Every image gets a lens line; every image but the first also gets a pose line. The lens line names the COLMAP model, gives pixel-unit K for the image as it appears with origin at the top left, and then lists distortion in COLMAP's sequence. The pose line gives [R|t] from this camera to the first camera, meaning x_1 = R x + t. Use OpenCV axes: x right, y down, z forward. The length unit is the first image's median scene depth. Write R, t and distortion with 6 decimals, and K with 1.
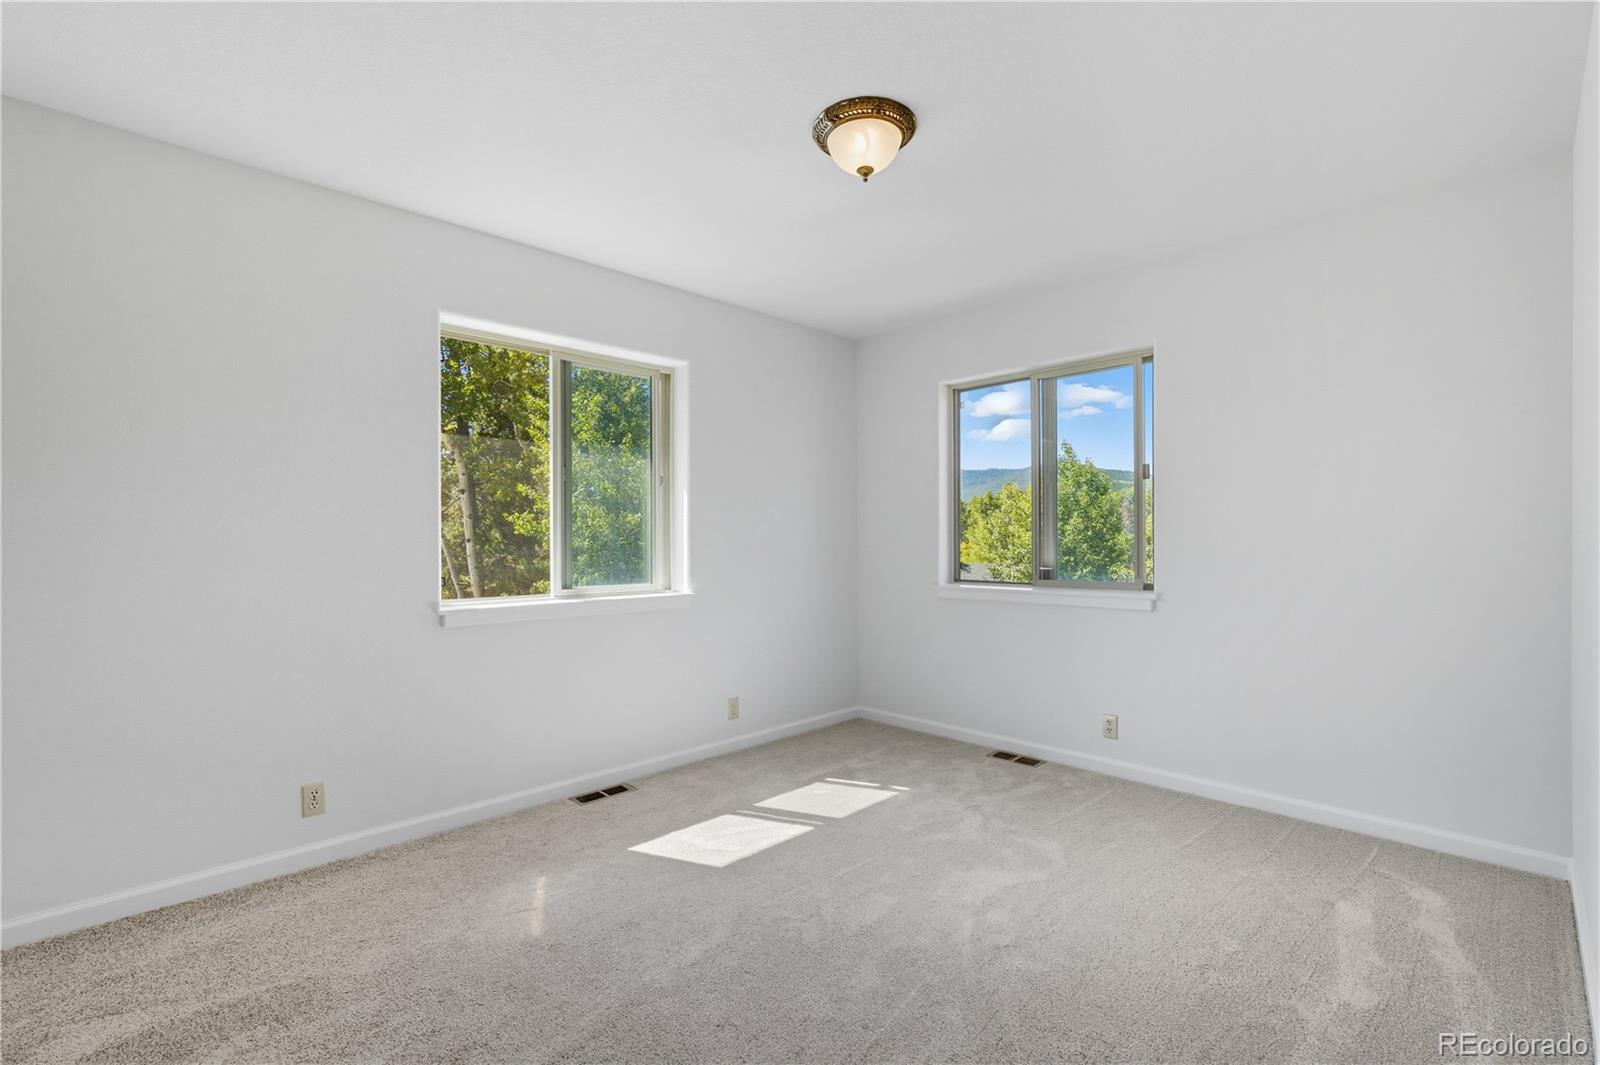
lens RADIAL K [[709.2, 0, 800.0], [0, 709.2, 532.5], [0, 0, 1]] dist [0.000206, 0.000017]
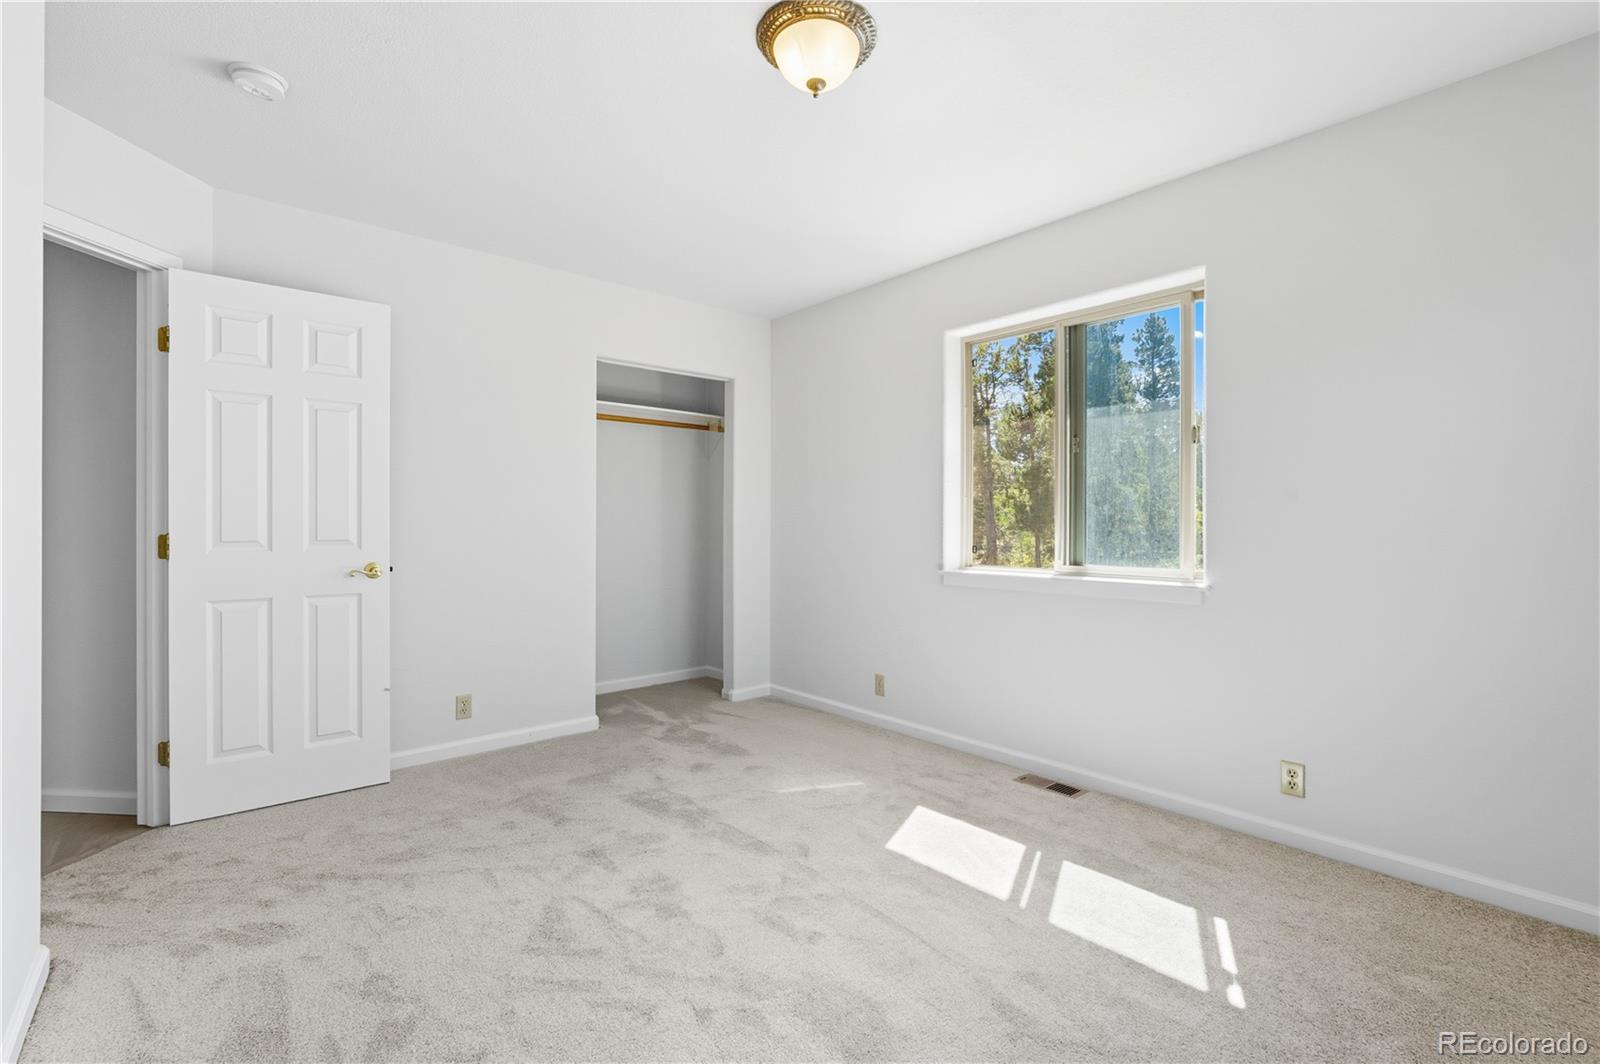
lens RADIAL K [[679.2, 0, 800.0], [0, 679.2, 532.0], [0, 0, 1]] dist [0.001132, 0.000134]
pose [[-0.048823, 0.004545, -0.998797, 0.619030], [0.009339, 0.999948, 0.004093, 0.028511], [0.998764, -0.009128, -0.048863, 0.707127]]
